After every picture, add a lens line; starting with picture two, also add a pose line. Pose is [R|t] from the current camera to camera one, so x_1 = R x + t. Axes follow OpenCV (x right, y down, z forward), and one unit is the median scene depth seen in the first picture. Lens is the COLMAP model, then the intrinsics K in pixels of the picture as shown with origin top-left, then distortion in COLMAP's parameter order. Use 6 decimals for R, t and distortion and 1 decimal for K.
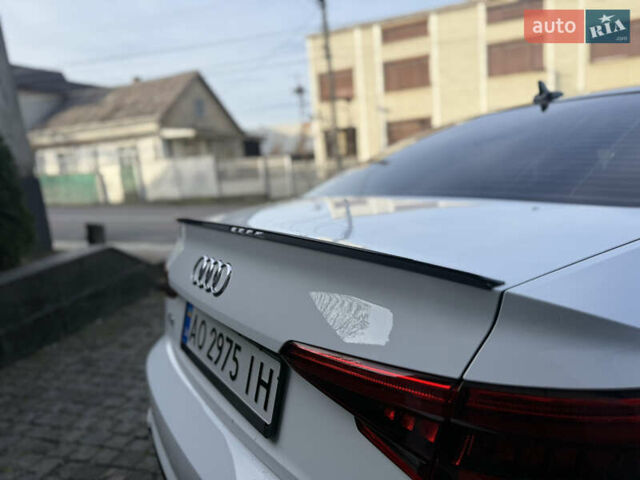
lens RADIAL K [[451.4, 0, 318.5], [0, 451.4, 241.1], [0, 0, 1]] dist [0.045917, -0.057956]
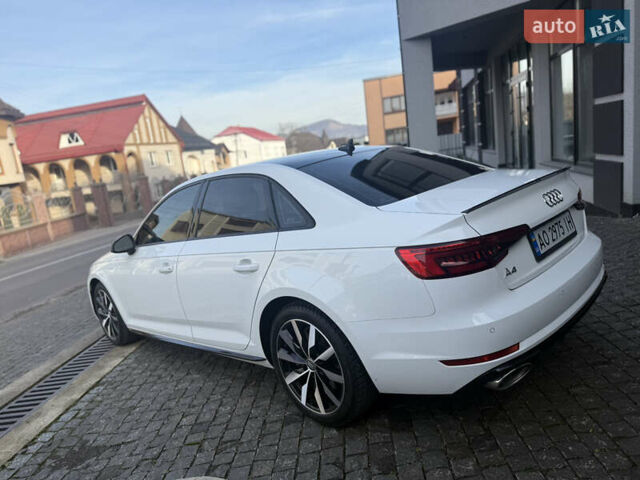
lens RADIAL K [[451.4, 0, 318.5], [0, 451.4, 241.1], [0, 0, 1]] dist [0.045917, -0.057956]
pose [[-0.203112, -0.083255, 0.975610, -1.770585], [0.320001, 0.936022, 0.146498, -0.340326], [-0.925389, 0.341952, -0.163476, 2.011886]]
